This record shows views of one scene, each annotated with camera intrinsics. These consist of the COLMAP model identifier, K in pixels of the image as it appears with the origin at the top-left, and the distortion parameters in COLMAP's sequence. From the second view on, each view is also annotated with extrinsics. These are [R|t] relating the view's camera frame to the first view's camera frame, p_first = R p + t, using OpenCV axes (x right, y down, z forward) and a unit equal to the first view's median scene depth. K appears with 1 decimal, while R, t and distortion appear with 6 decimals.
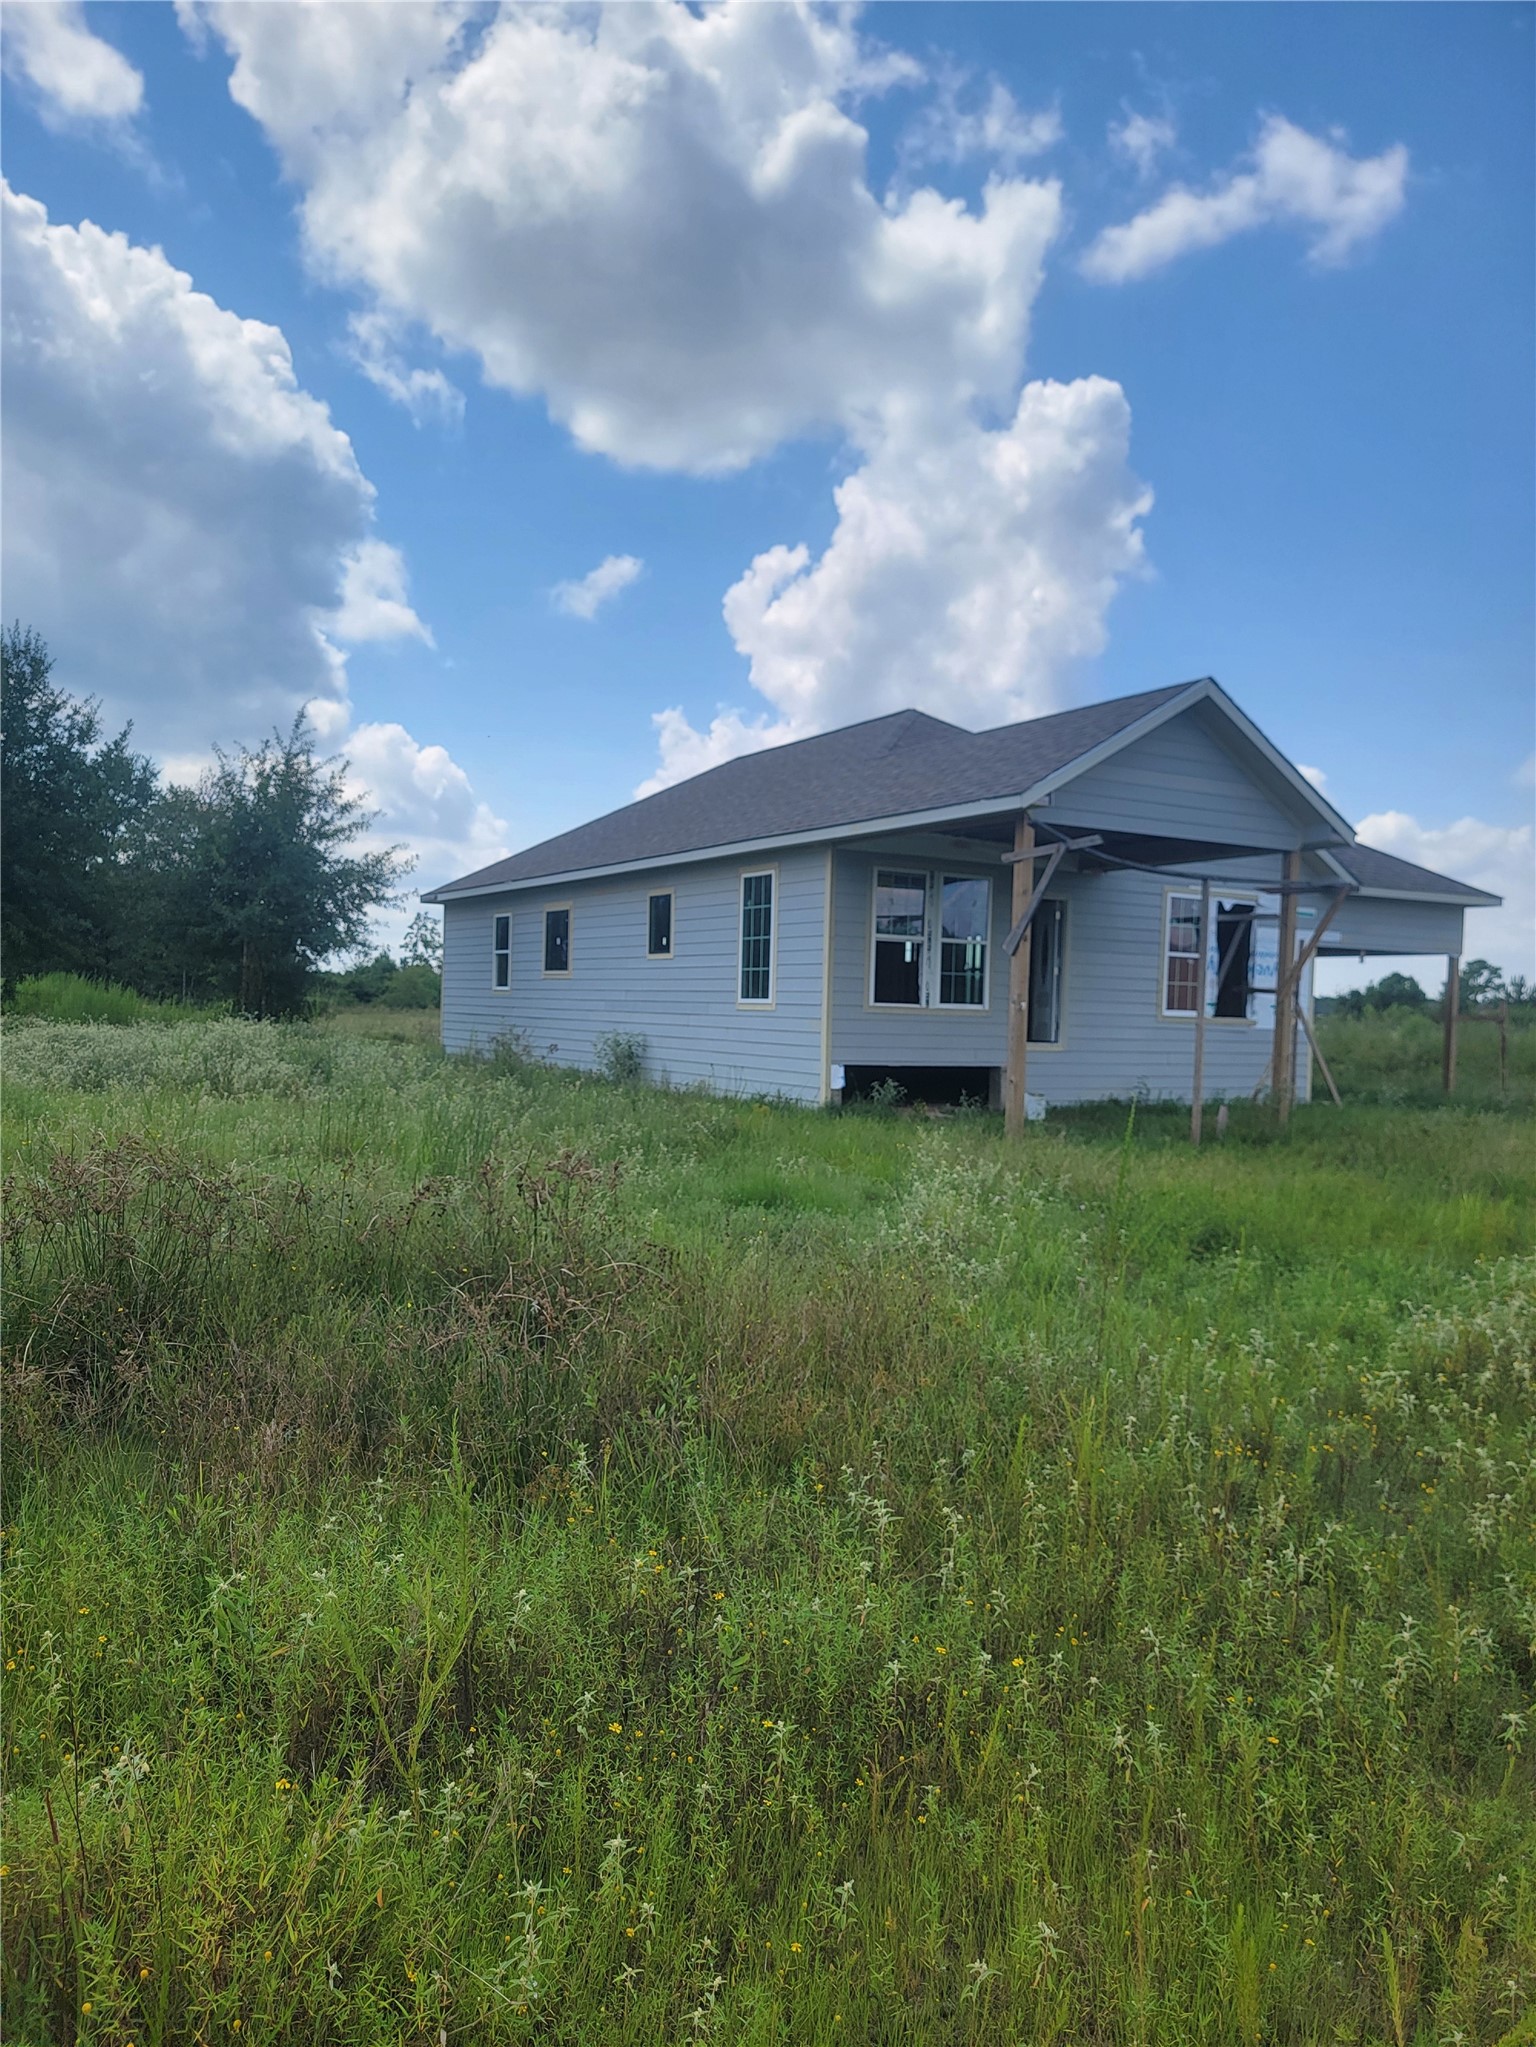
lens RADIAL K [[1428.7, 0, 811.0], [0, 1428.7, 1046.7], [0, 0, 1]] dist [0.071049, 0.002133]
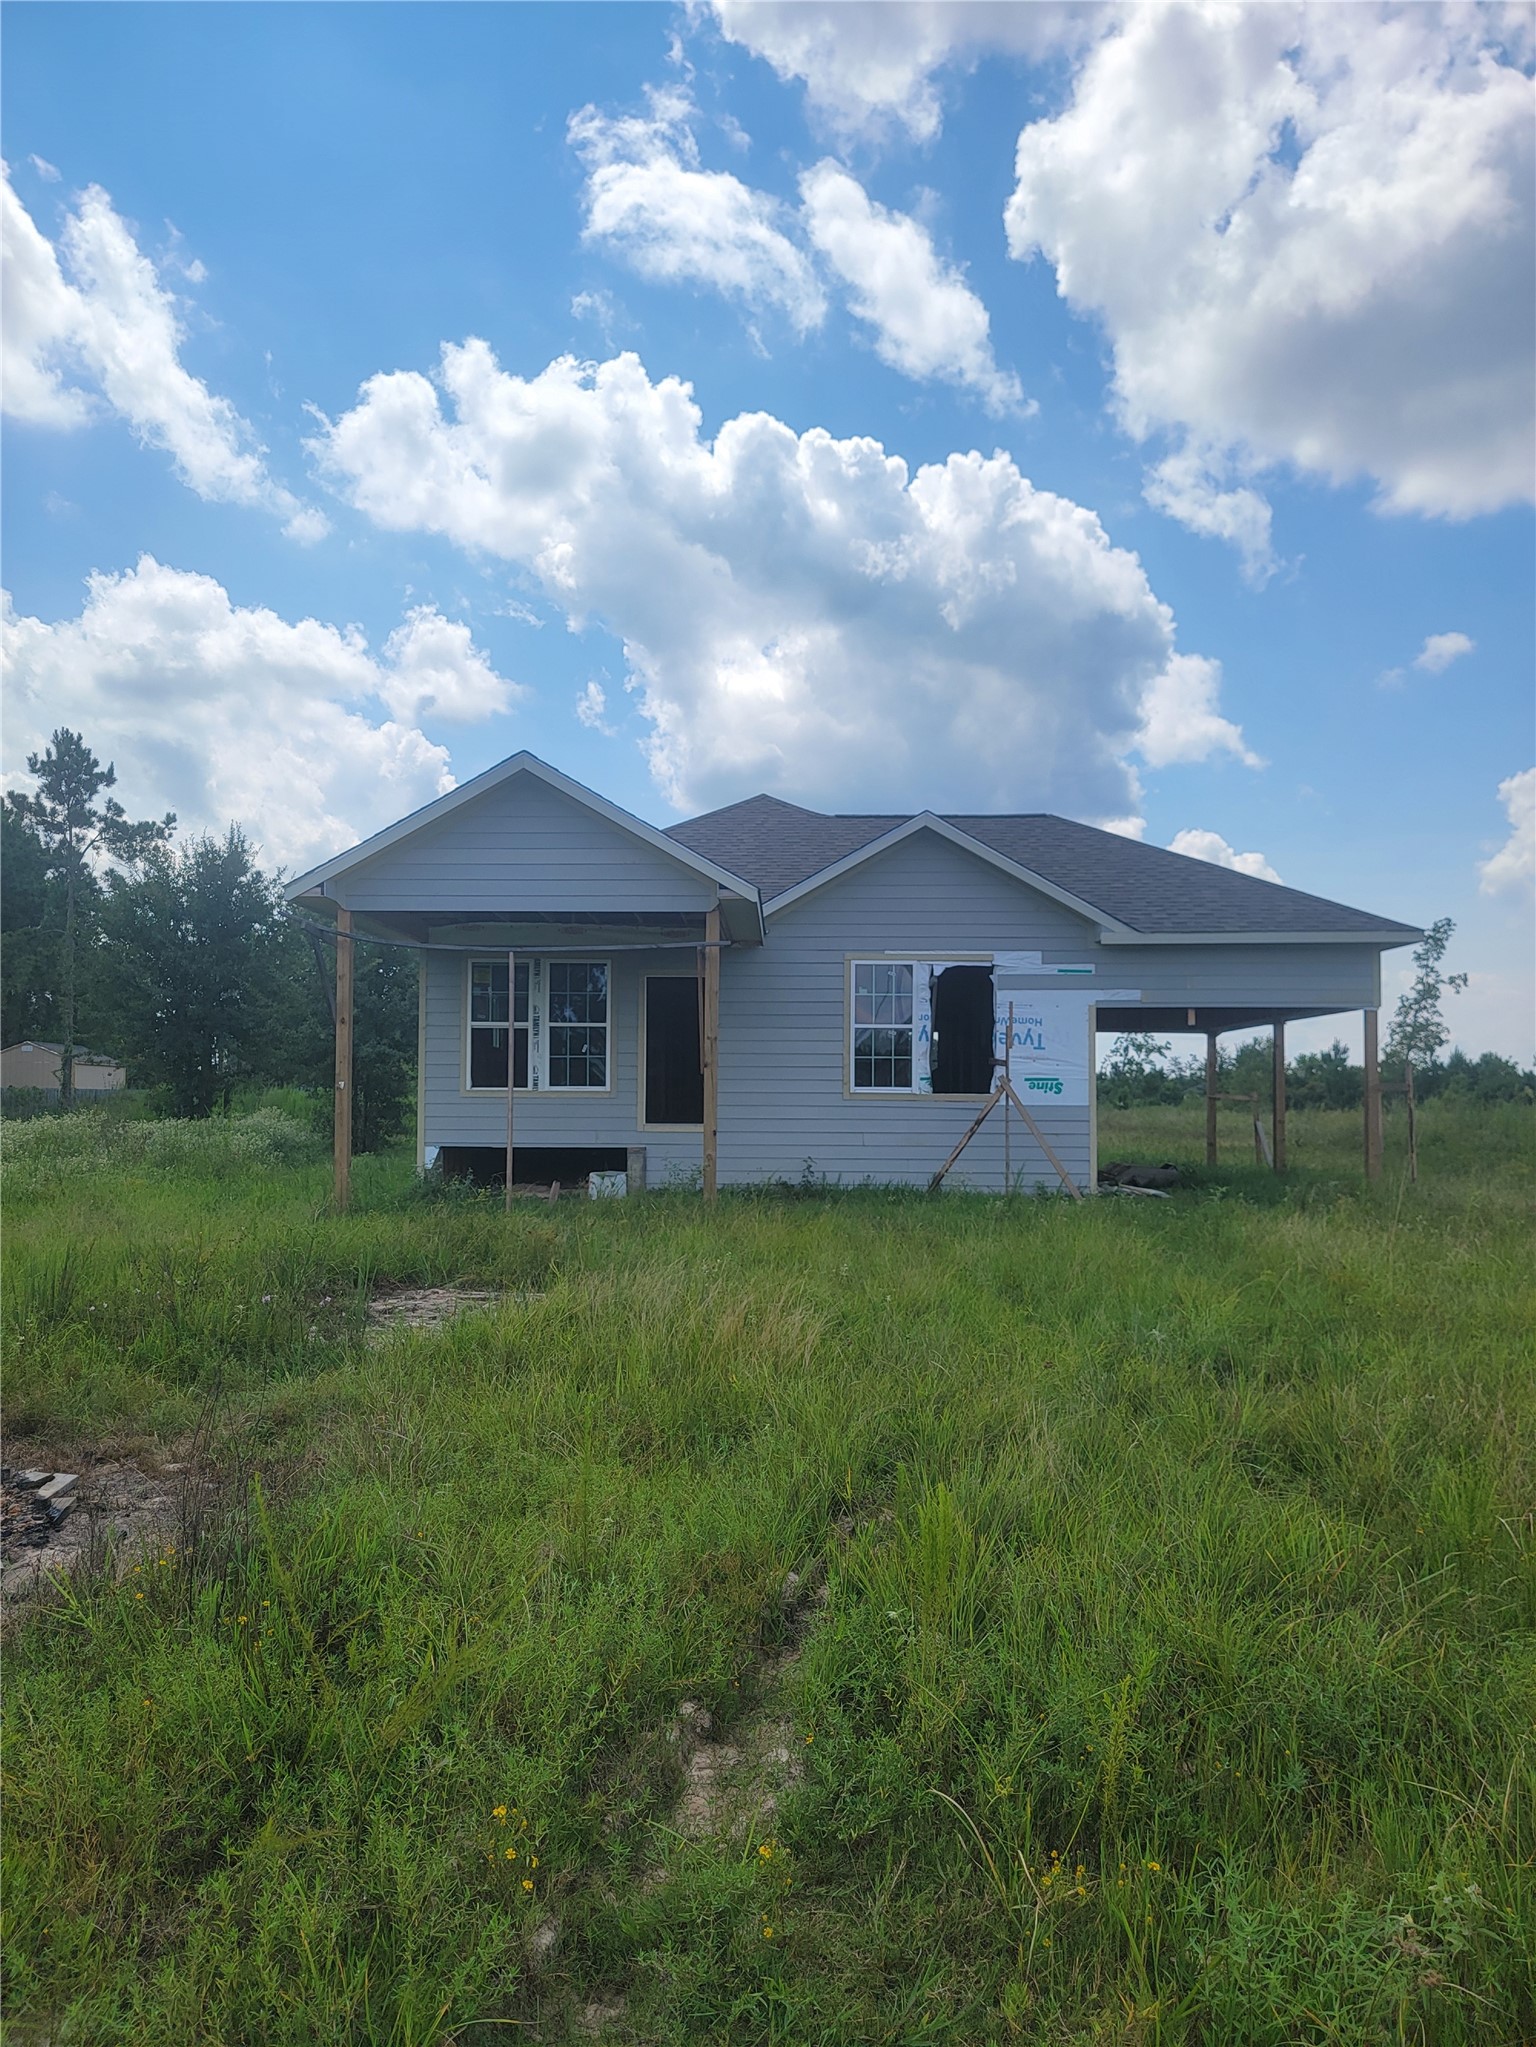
lens RADIAL K [[1428.7, 0, 772.8], [0, 1428.7, 1030.6], [0, 0, 1]] dist [0.071049, 0.002133]
pose [[0.834263, -0.050801, -0.549022, 0.693198], [0.004194, 0.996302, -0.085816, 0.016759], [0.551351, 0.069291, 0.831391, 0.202144]]
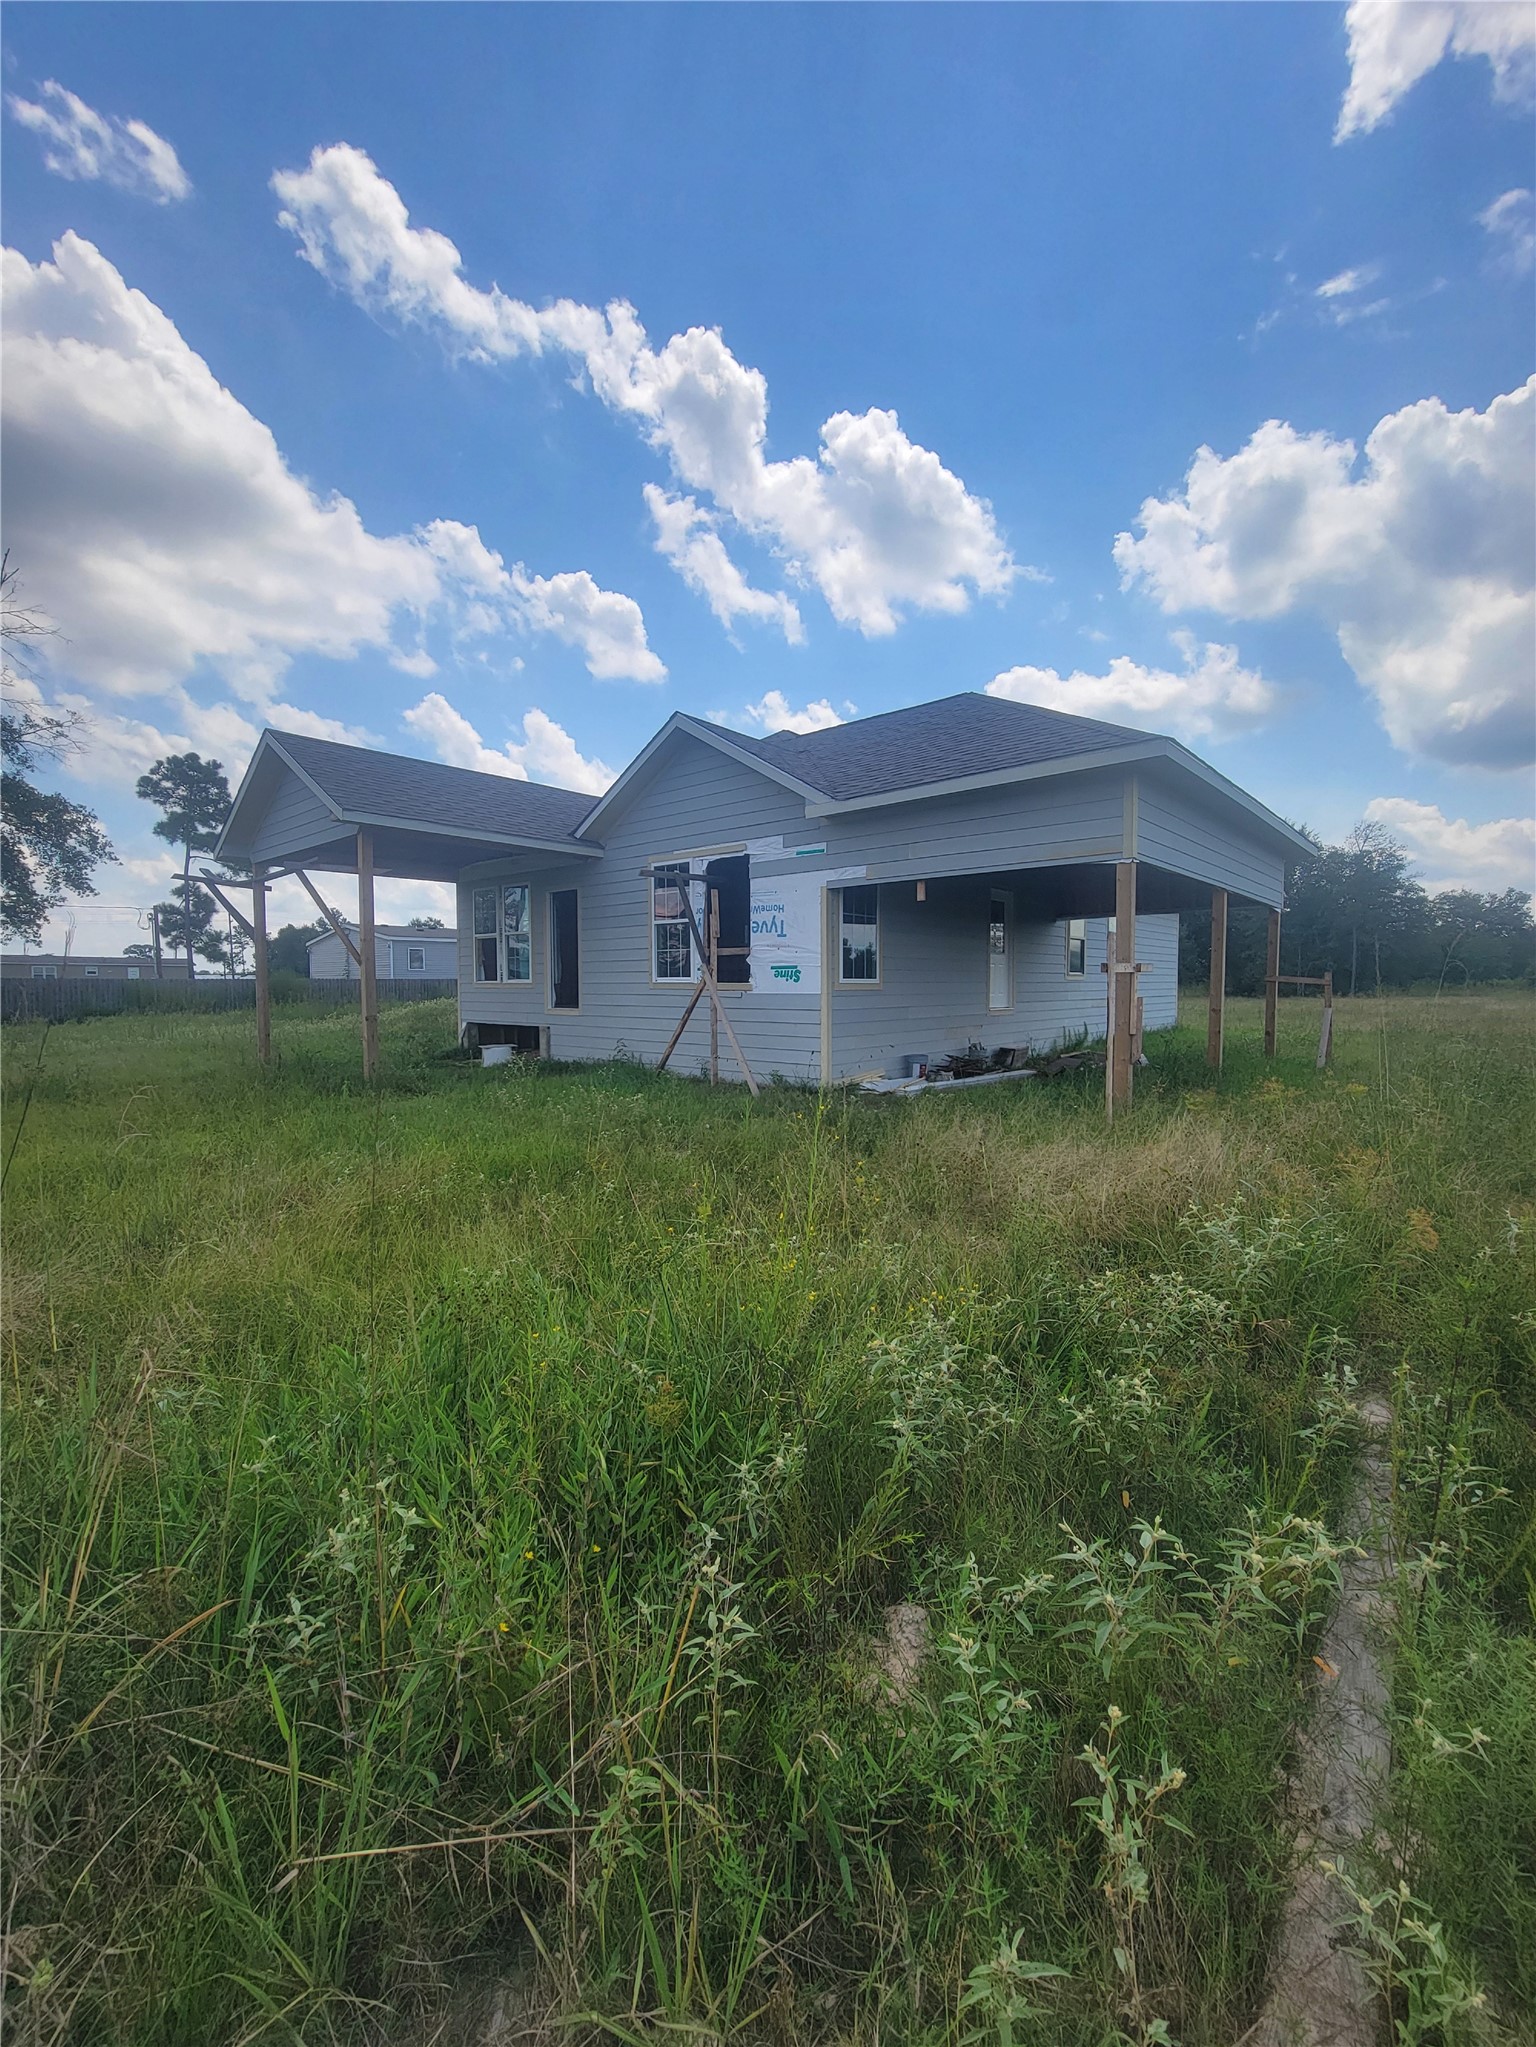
lens RADIAL K [[831.5, 0, 826.2], [0, 831.5, 1018.5], [0, 0, 1]] dist [0.000471, 0.000034]
pose [[0.332099, 0.007127, -0.943218, 0.831157], [-0.013150, 0.999909, 0.002926, 0.000614], [0.943153, 0.011432, 0.332163, 0.898115]]
